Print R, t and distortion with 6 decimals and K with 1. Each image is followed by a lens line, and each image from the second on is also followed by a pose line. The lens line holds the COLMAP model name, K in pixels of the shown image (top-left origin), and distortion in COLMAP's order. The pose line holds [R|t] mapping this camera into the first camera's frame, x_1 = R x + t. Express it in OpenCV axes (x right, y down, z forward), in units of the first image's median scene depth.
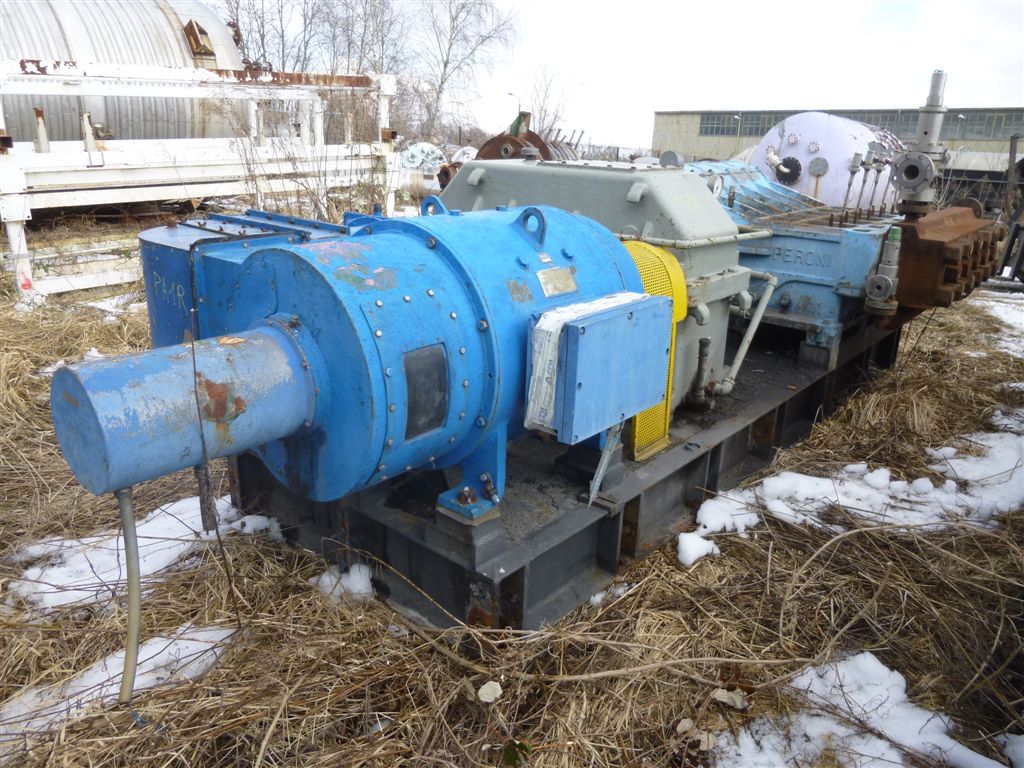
lens RADIAL K [[769.8, 0, 517.1], [0, 769.8, 379.8], [0, 0, 1]] dist [-0.035745, 0.016878]
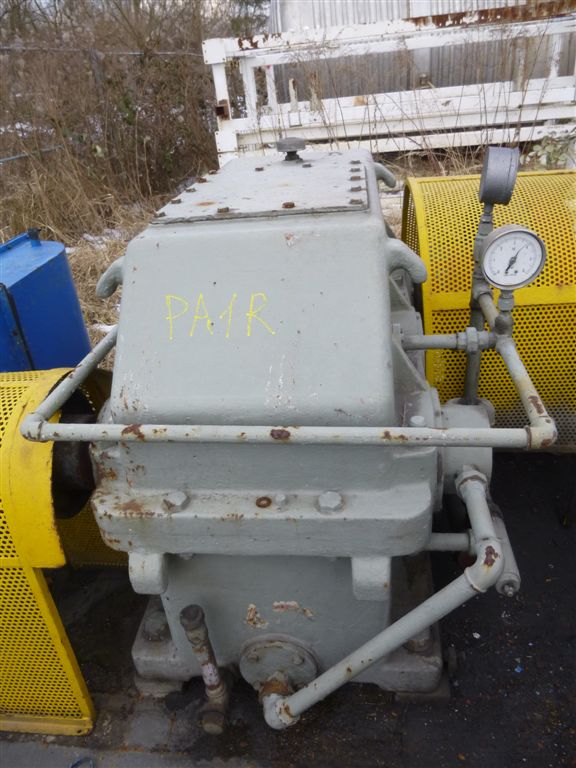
lens RADIAL K [[577.4, 0, 285.0], [0, 577.4, 386.4], [0, 0, 1]] dist [-0.035745, 0.016878]
pose [[0.543617, 0.341334, -0.766793, 0.272052], [-0.174553, 0.939575, 0.294498, -0.161654], [0.820982, -0.026248, 0.570350, 0.473400]]
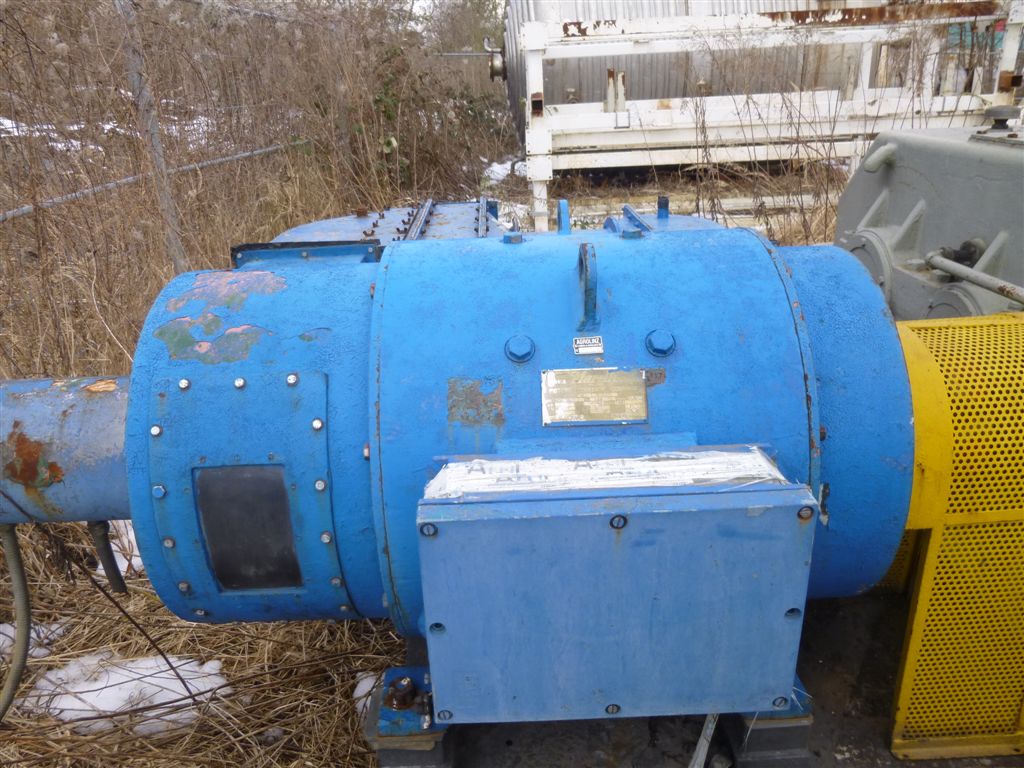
lens RADIAL K [[769.8, 0, 512.5], [0, 769.8, 389.4], [0, 0, 1]] dist [-0.035745, 0.016878]
pose [[0.654037, 0.239183, -0.717654, 0.148084], [-0.188366, 0.970309, 0.151722, -0.077600], [0.732635, 0.035950, 0.679672, 0.241246]]
